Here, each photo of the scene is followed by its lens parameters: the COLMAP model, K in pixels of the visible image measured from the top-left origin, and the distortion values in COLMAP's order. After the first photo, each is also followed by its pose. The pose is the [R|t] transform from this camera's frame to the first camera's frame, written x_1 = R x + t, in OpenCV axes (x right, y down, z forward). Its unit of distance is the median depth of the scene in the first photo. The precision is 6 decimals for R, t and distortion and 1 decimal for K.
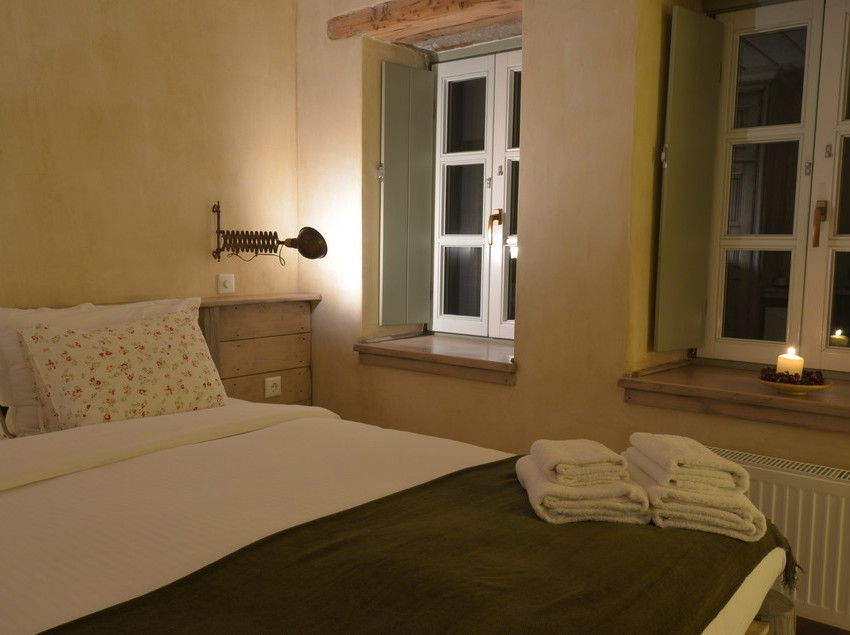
lens RADIAL K [[776.7, 0, 425.0], [0, 776.7, 317.5], [0, 0, 1]] dist [0.043801, -0.011137]
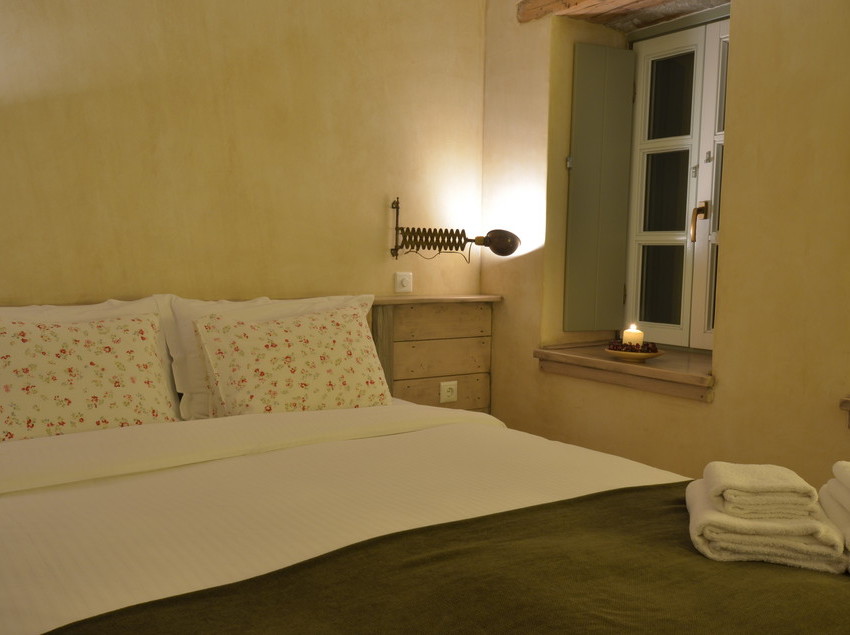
lens RADIAL K [[816.0, 0, 425.0], [0, 816.0, 317.5], [0, 0, 1]] dist [0.046074, -0.016847]
pose [[0.961497, 0.025637, -0.273618, 0.059901], [-0.030482, 0.999445, -0.013472, 0.016157], [0.273121, 0.021293, 0.961744, 0.039243]]
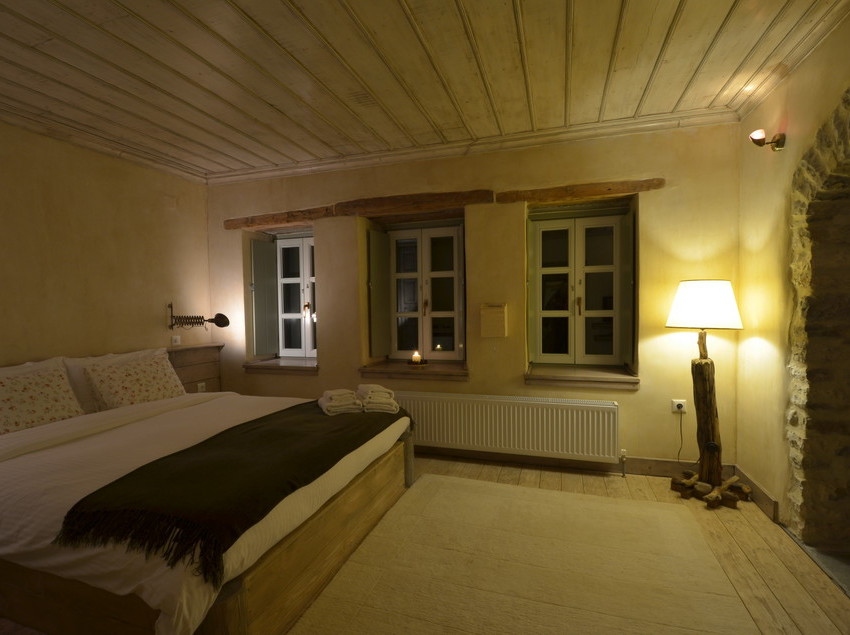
lens RADIAL K [[416.9, 0, 426.7], [0, 416.9, 323.2], [0, 0, 1]] dist [0.023713, -0.027410]
pose [[0.932511, -0.040610, 0.358852, -0.031359], [0.061143, 0.997066, -0.046052, 0.004869], [-0.355929, 0.064885, 0.932258, -0.381323]]
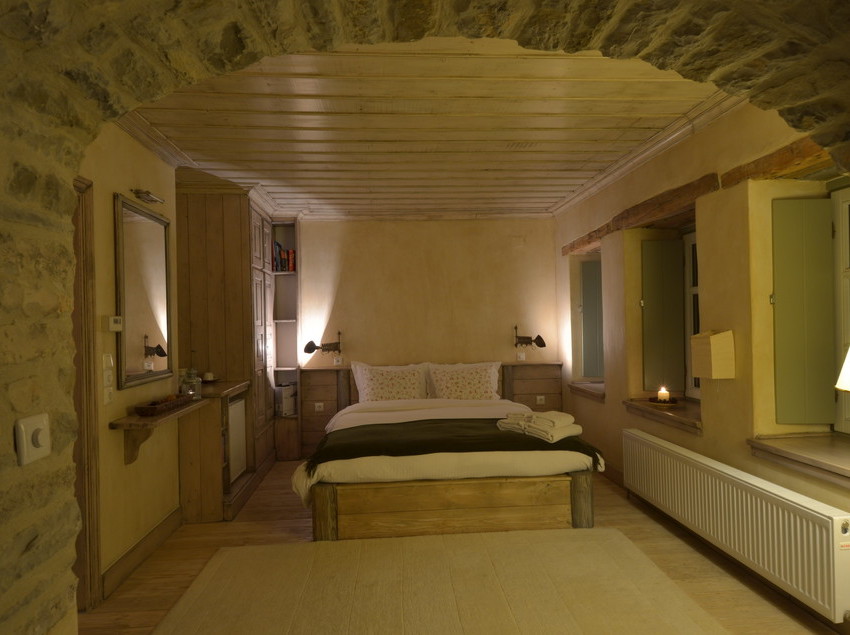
lens RADIAL K [[543.8, 0, 427.8], [0, 543.8, 321.5], [0, 0, 1]] dist [0.013692, -0.001920]
pose [[0.687394, -0.032925, -0.725538, 0.998117], [-0.041296, 0.995584, -0.084305, 0.004404], [0.725110, 0.087913, 0.682999, -0.526528]]
